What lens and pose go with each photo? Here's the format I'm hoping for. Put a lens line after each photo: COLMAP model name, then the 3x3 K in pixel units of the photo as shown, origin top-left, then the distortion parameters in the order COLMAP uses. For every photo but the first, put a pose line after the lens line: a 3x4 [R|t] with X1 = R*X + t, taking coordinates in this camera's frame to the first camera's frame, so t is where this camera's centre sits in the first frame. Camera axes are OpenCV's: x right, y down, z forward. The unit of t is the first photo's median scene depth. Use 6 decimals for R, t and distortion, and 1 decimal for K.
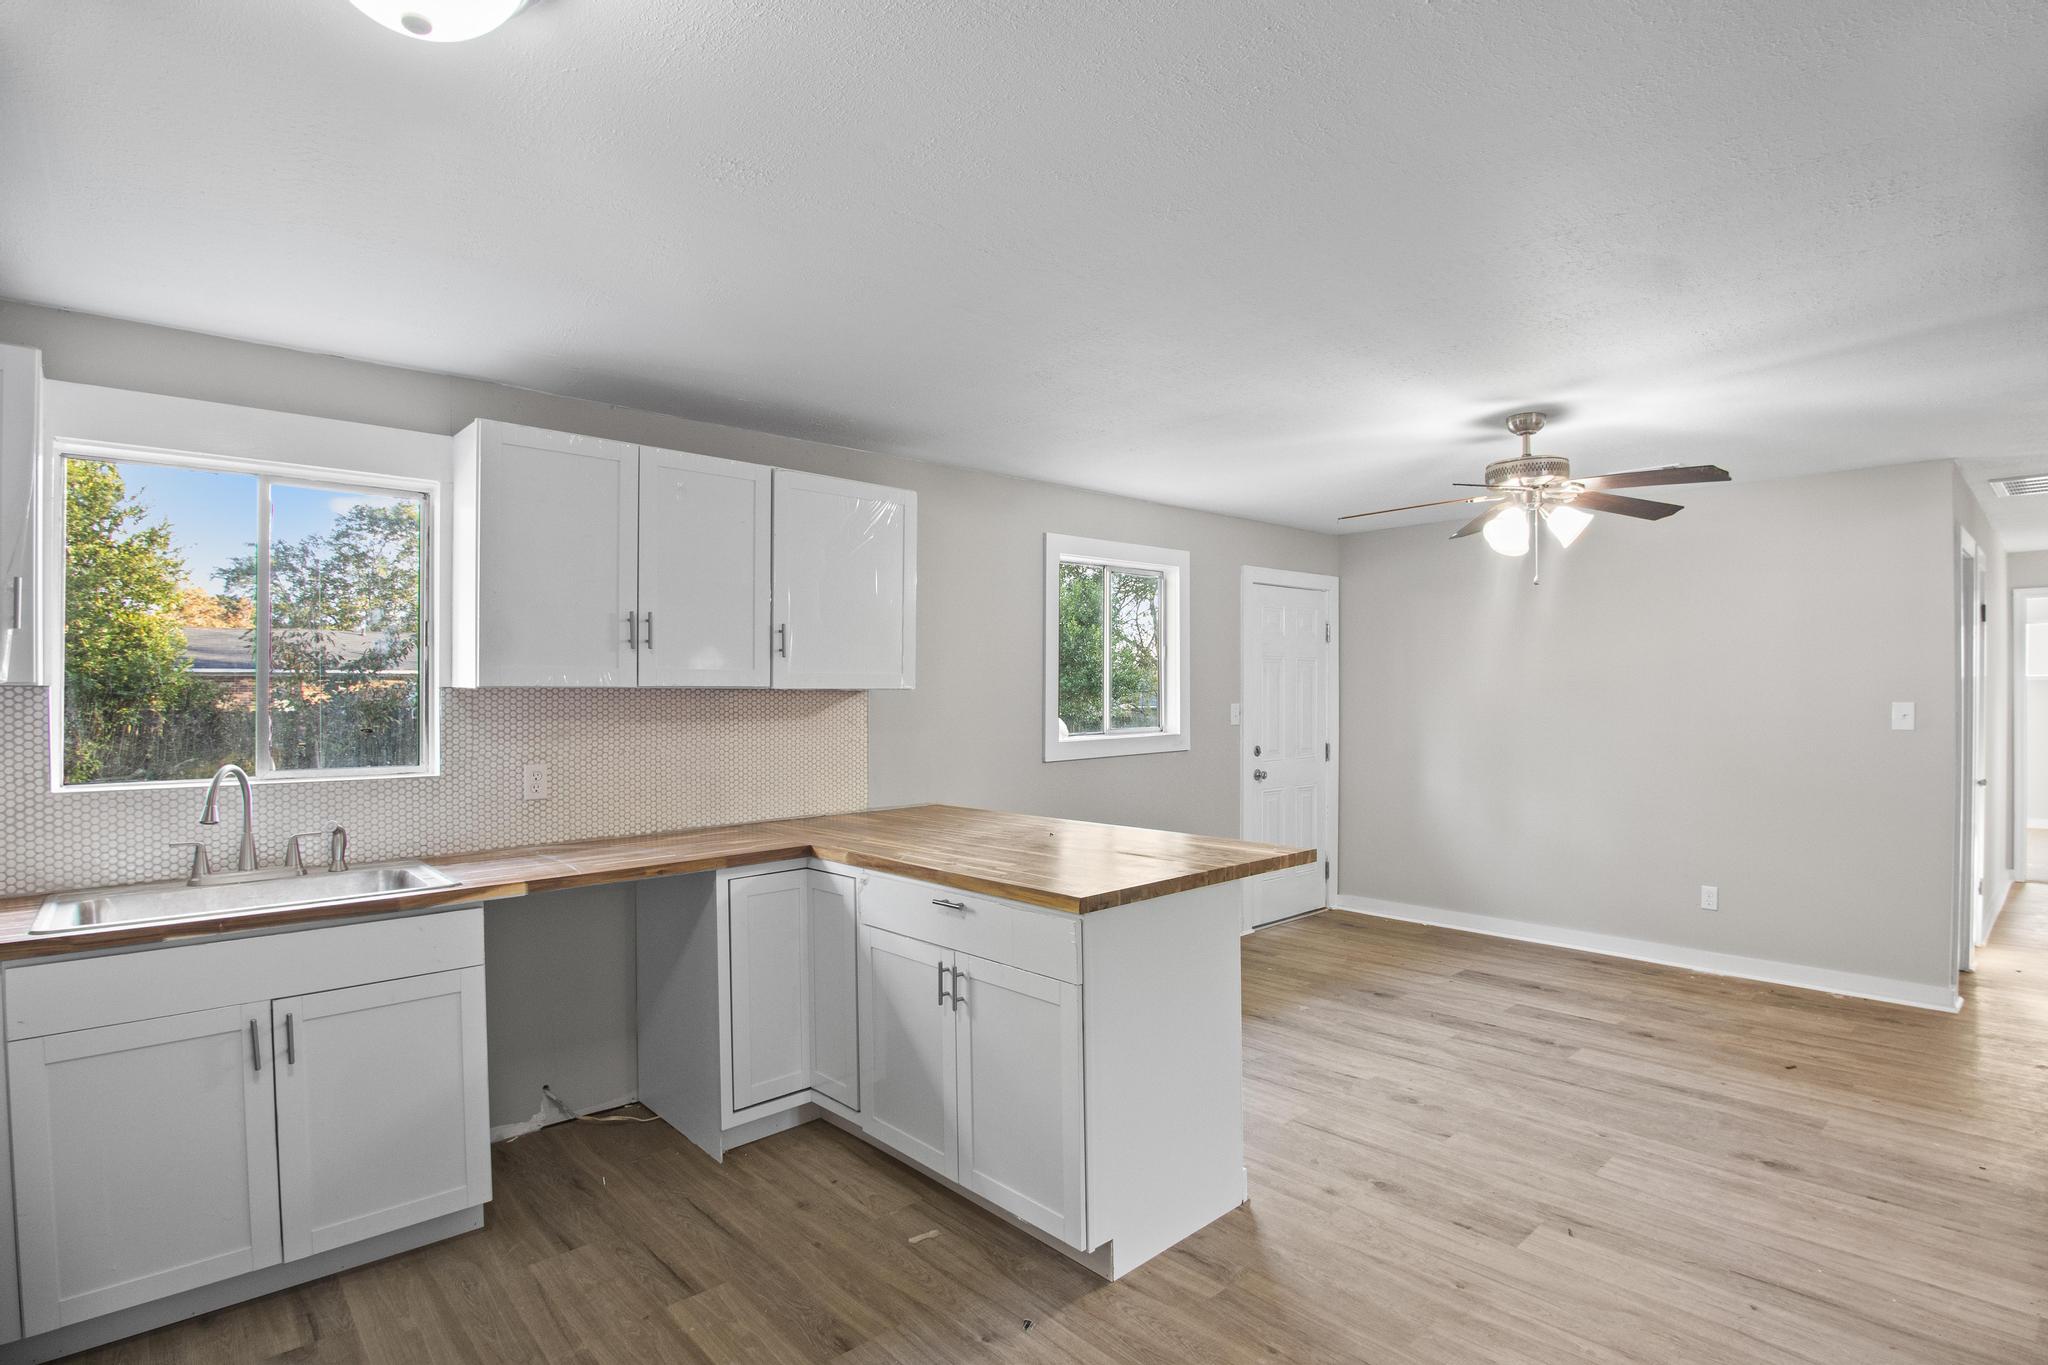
lens RADIAL K [[1004.5, 0, 1024.0], [0, 1004.5, 682.5], [0, 0, 1]] dist [-0.030306, -0.001248]
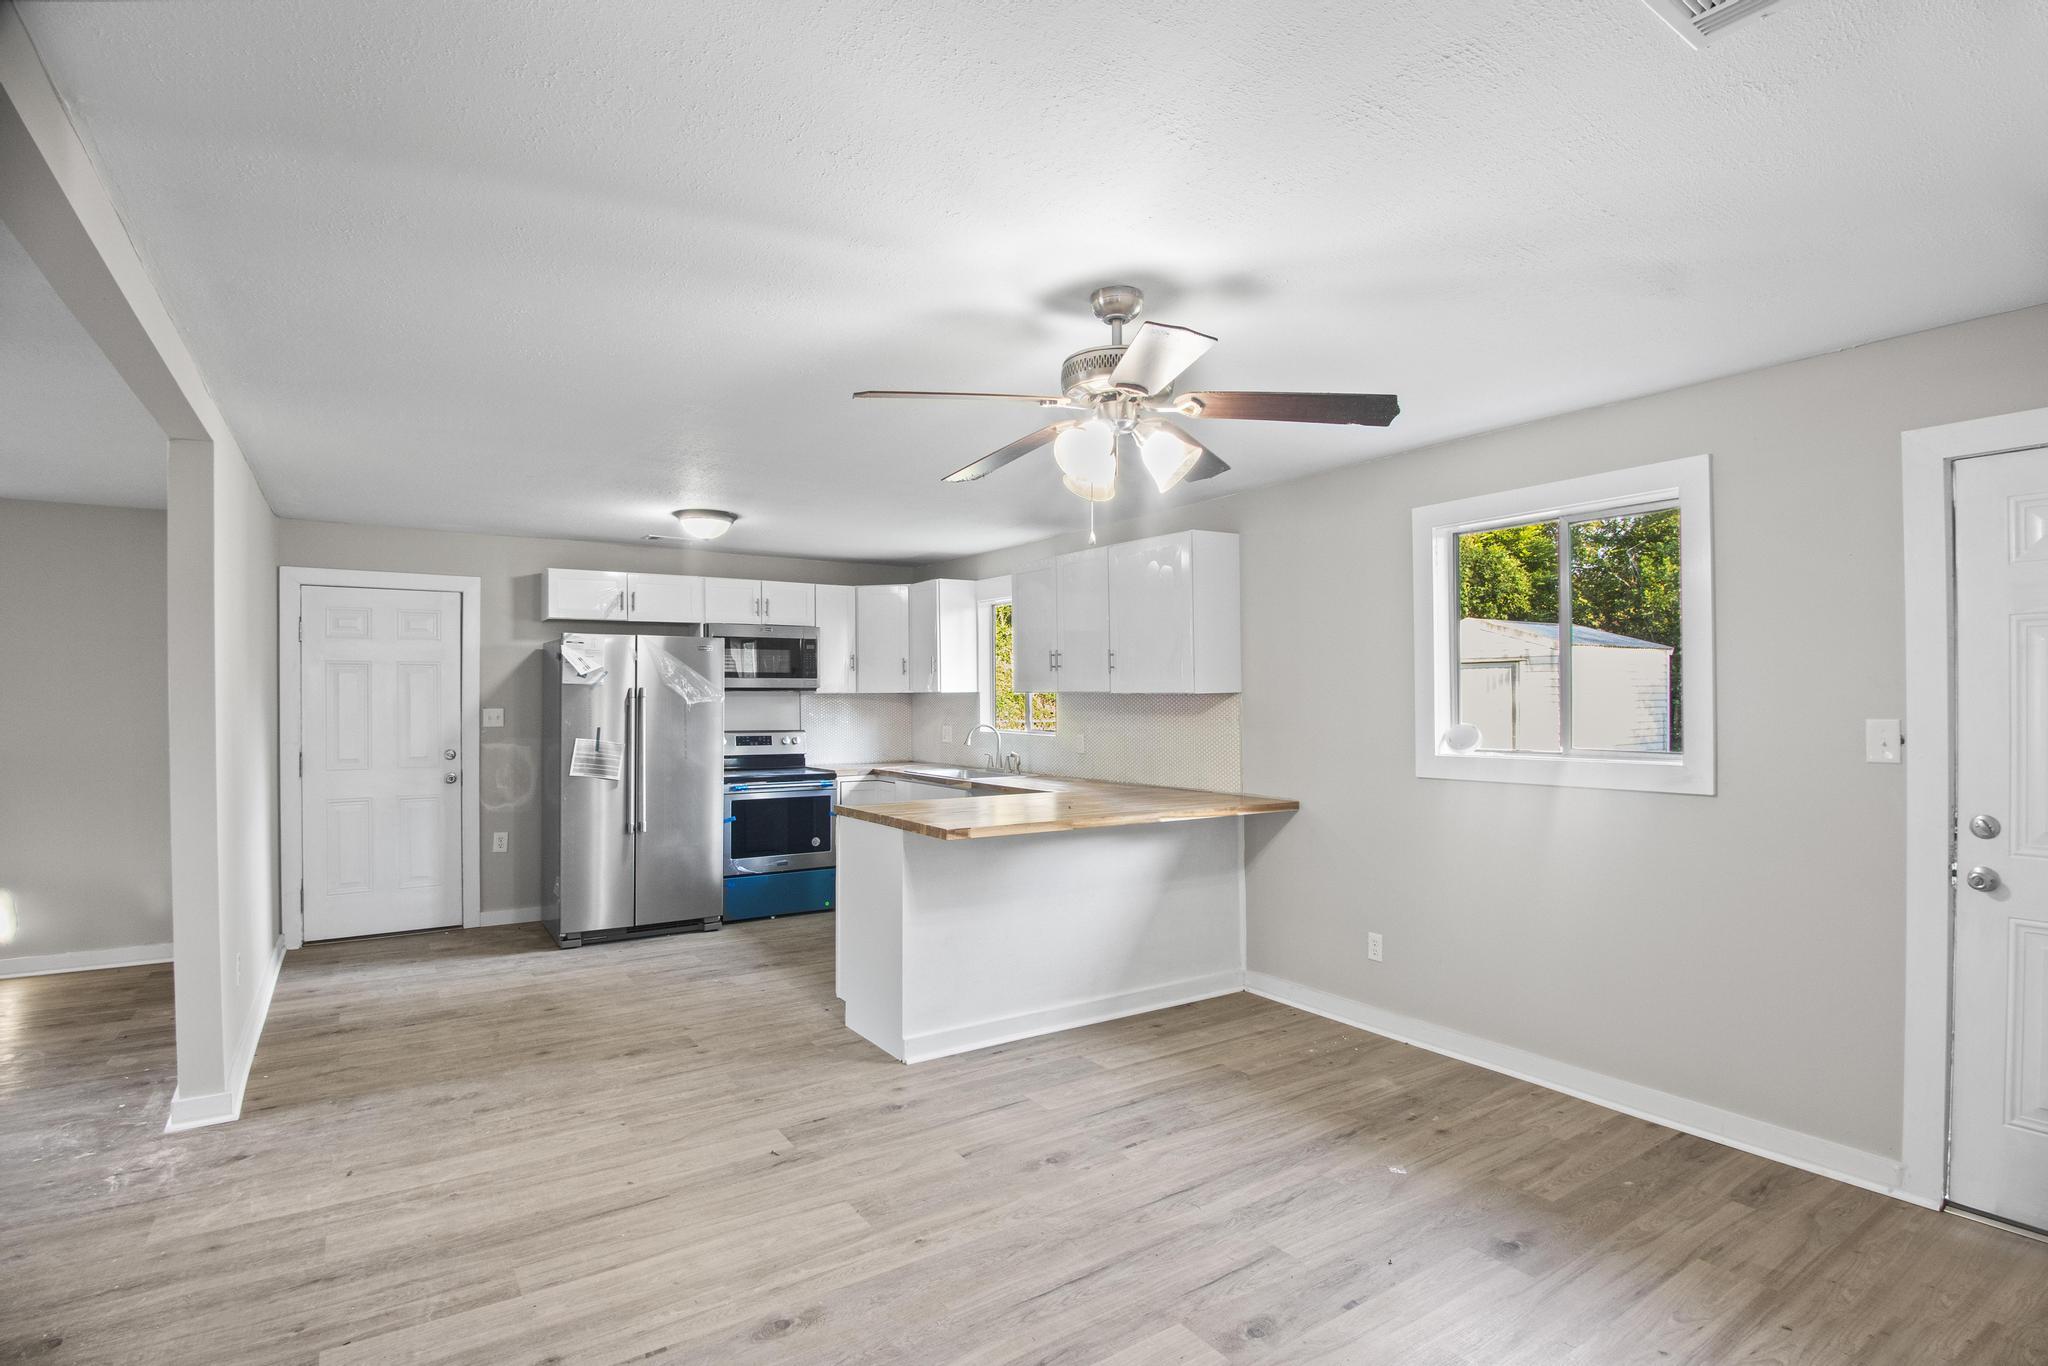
lens RADIAL K [[1004.5, 0, 1024.0], [0, 1004.5, 683.0], [0, 0, 1]] dist [-0.030306, -0.001248]
pose [[-0.150136, -0.008760, -0.988627, 1.396473], [0.008081, 0.999916, -0.010088, 0.006789], [0.988632, -0.009504, -0.150052, 1.219723]]
